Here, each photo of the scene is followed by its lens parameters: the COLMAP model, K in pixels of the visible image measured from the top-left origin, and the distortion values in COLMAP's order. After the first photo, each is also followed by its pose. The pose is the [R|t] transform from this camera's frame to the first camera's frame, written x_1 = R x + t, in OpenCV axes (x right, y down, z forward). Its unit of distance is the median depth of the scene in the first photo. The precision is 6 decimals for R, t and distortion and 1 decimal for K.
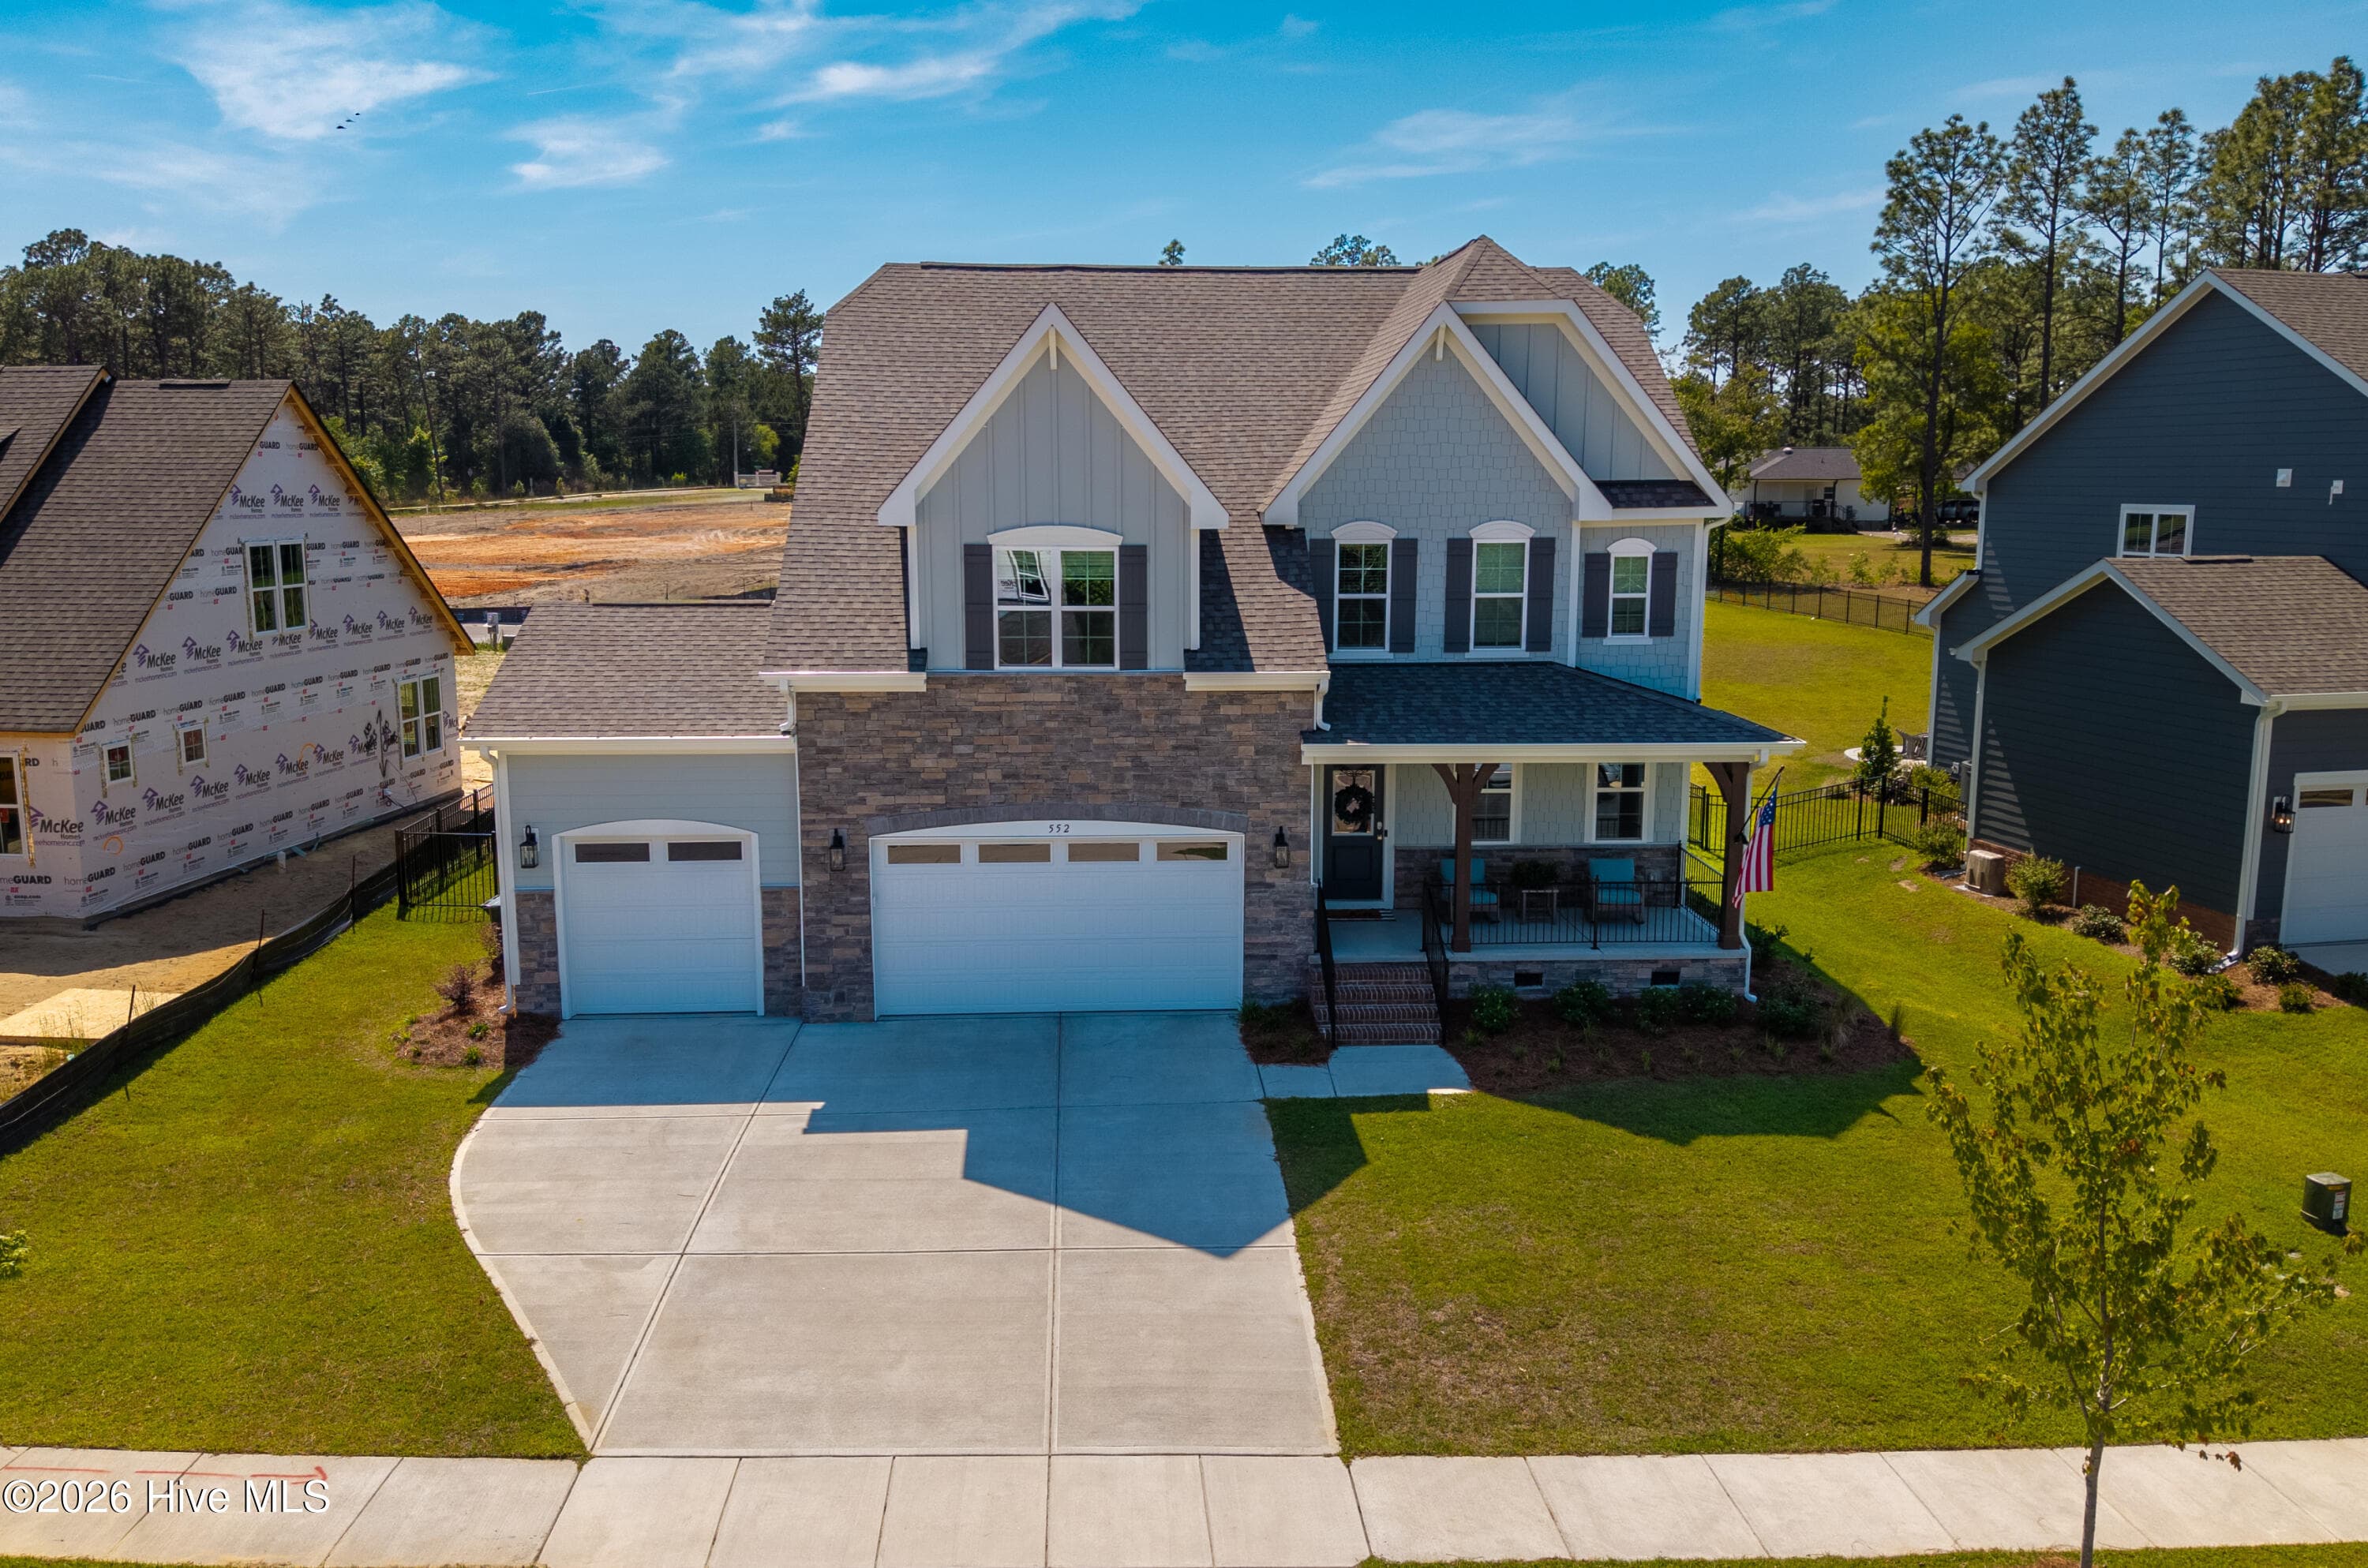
lens RADIAL K [[1857.5, 0, 1184.0], [0, 1857.5, 784.0], [0, 0, 1]] dist [0.002884, -0.001978]
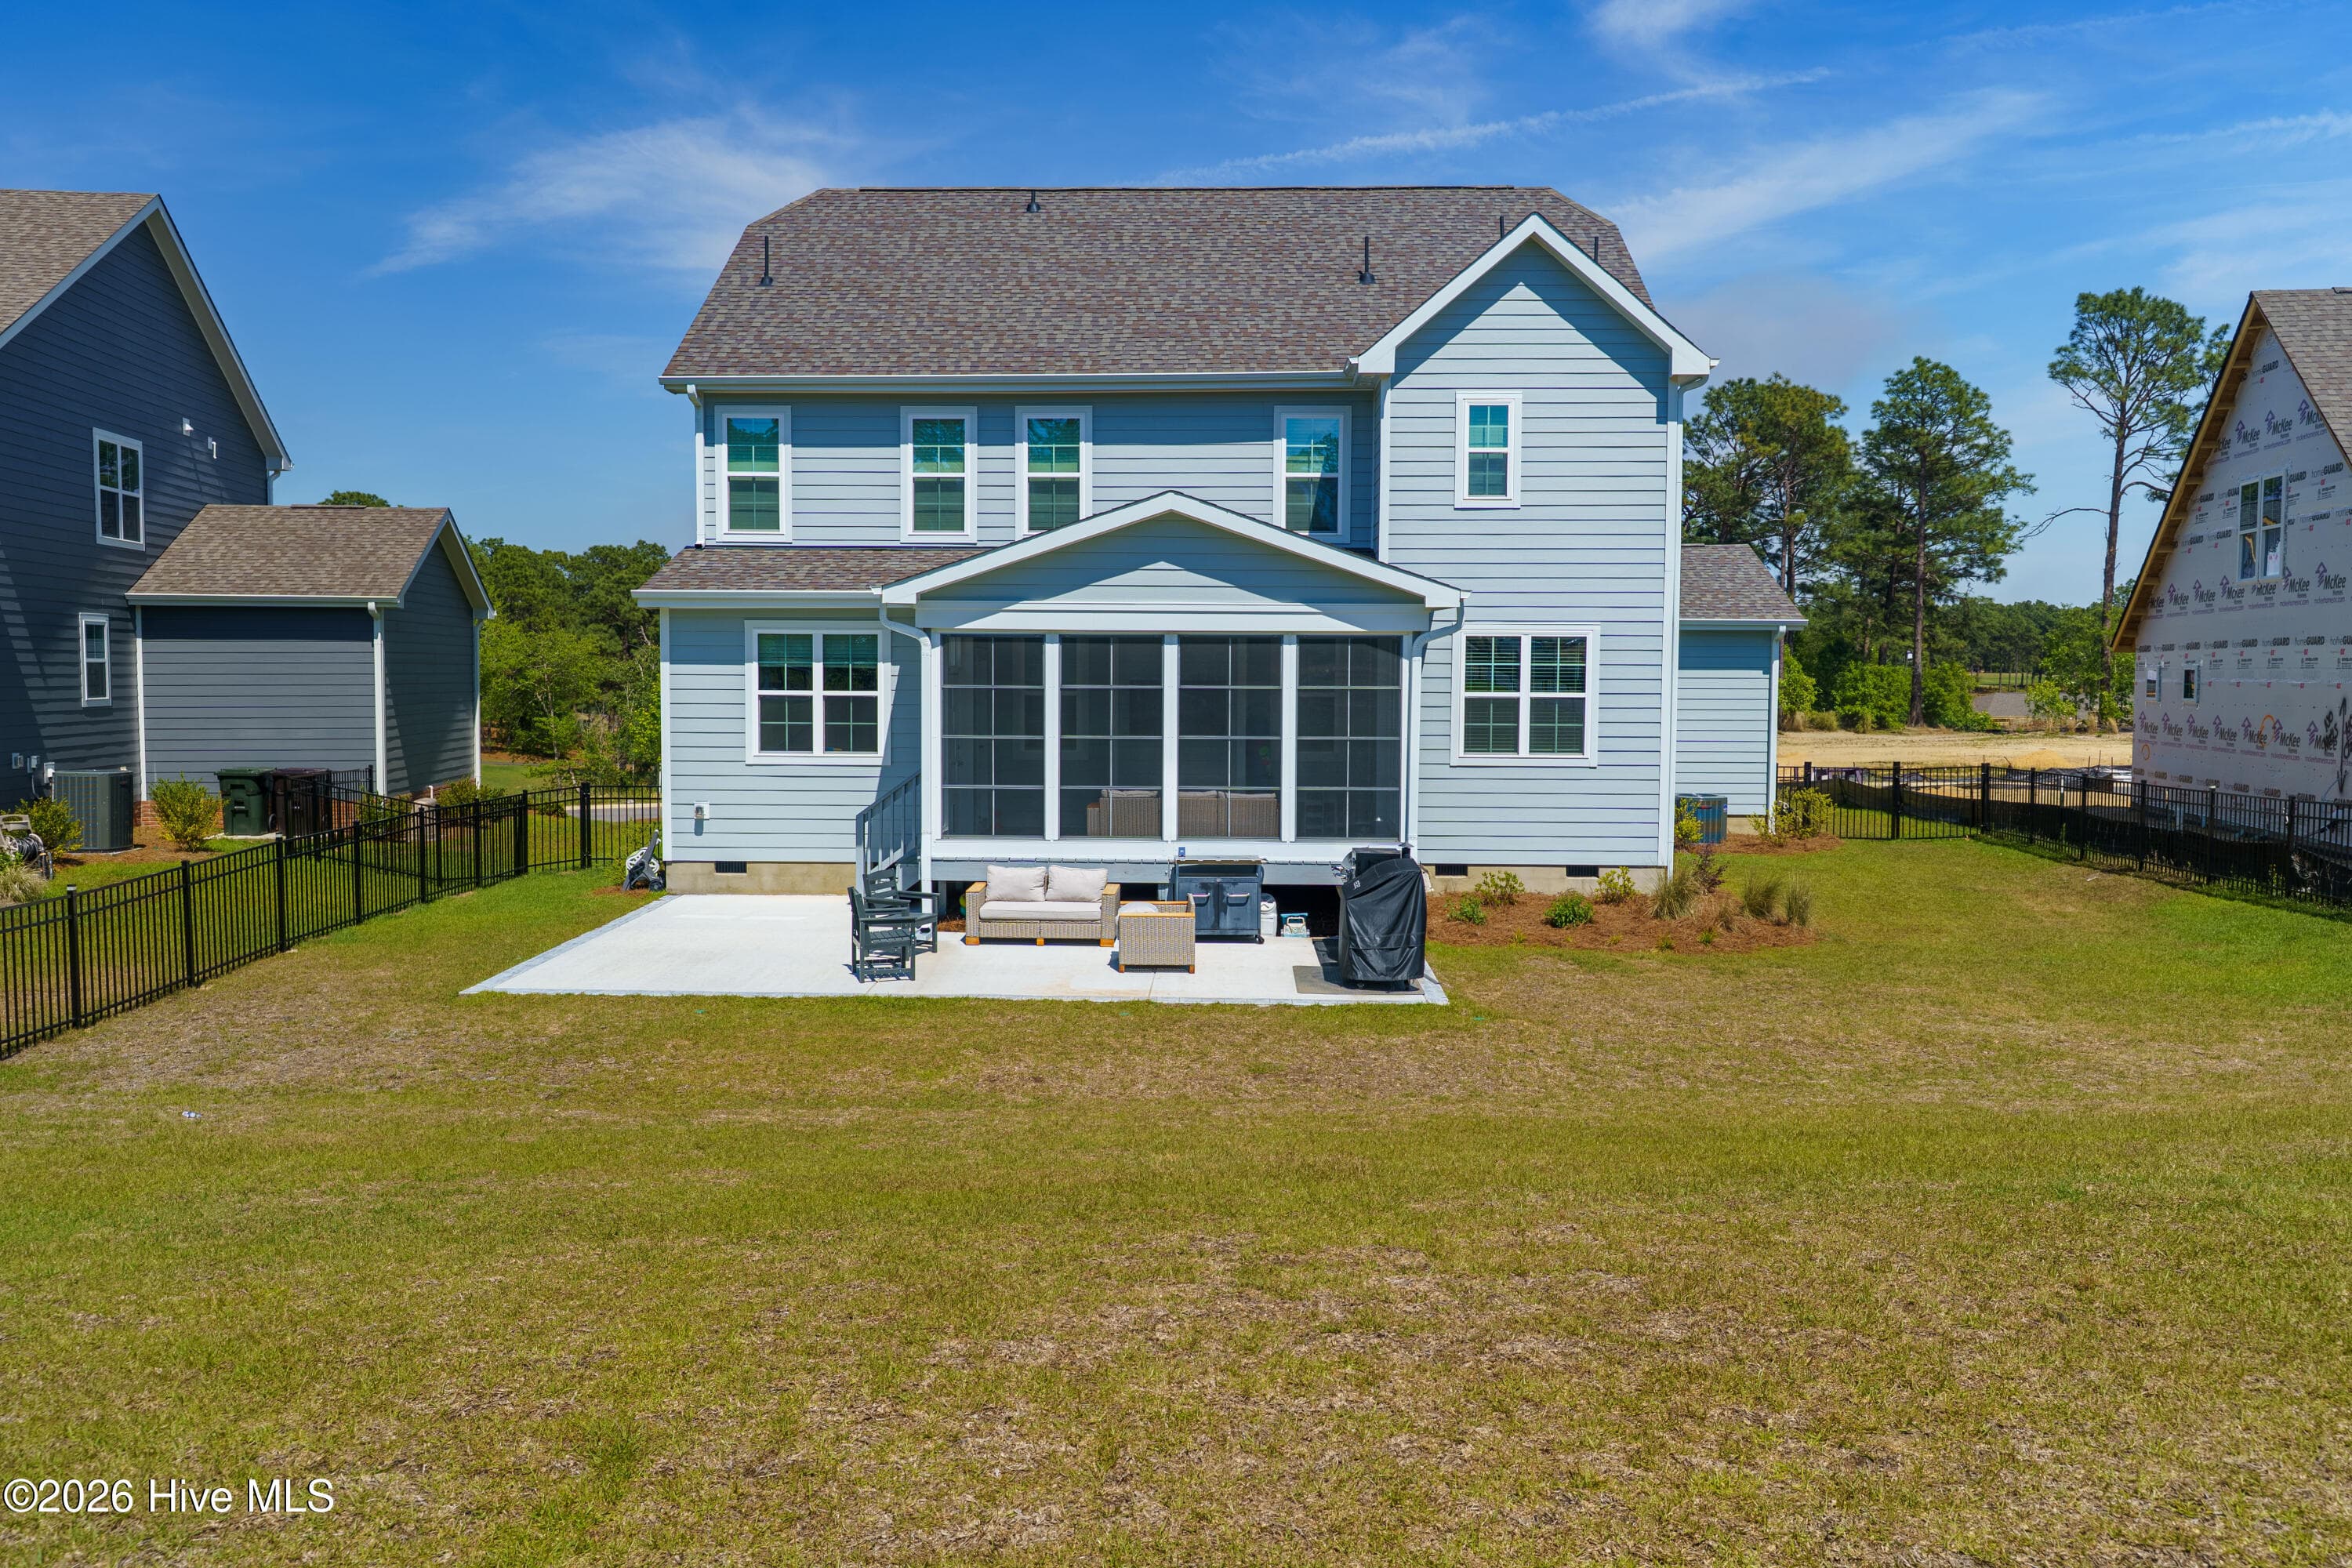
lens RADIAL K [[1845.2, 0, 1176.0], [0, 1845.2, 784.0], [0, 0, 1]] dist [0.002884, -0.001978]
pose [[-0.995572, -0.012078, 0.093224, -0.077602], [0.009233, 0.974352, 0.224838, -0.254555], [-0.093549, 0.224703, -0.969926, 2.581757]]
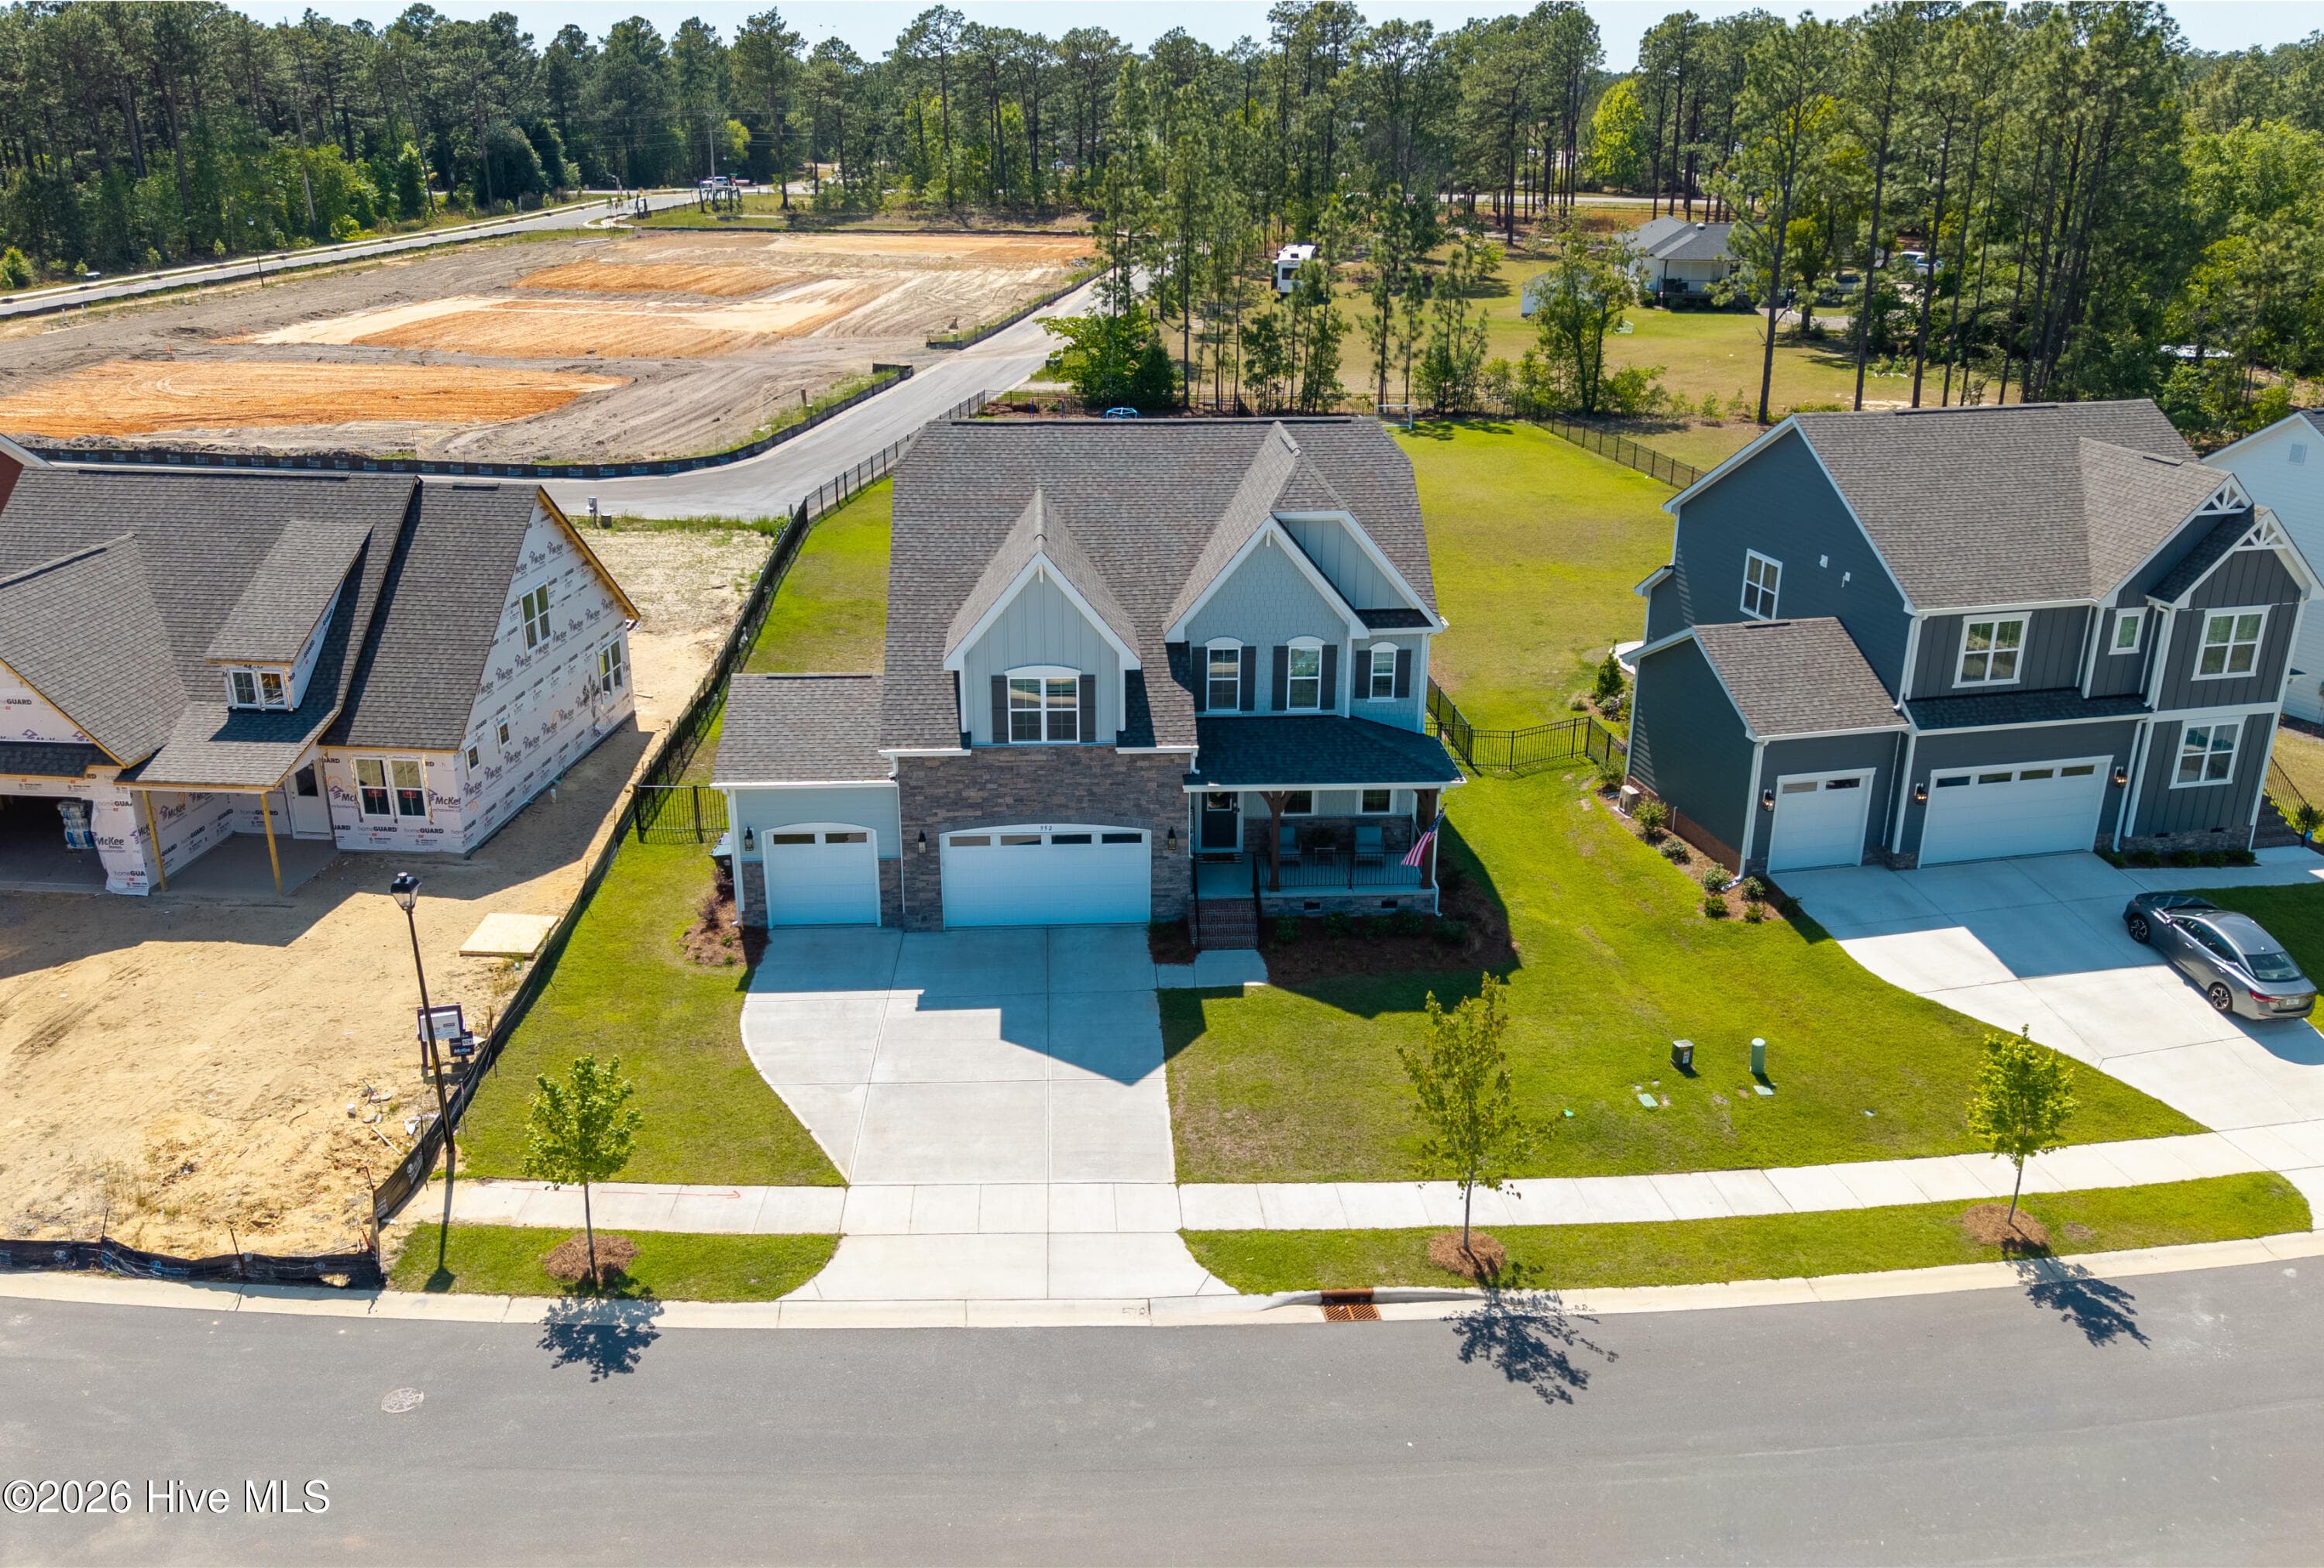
lens RADIAL K [[1832.9, 0, 1167.8], [0, 1832.9, 792.3], [0, 0, 1]] dist [0.036561, -0.028955]
pose [[0.999971, 0.002906, 0.007089, 0.036670], [-0.004206, 0.981609, 0.190854, -0.345410], [-0.006404, -0.190879, 0.981593, -0.717003]]
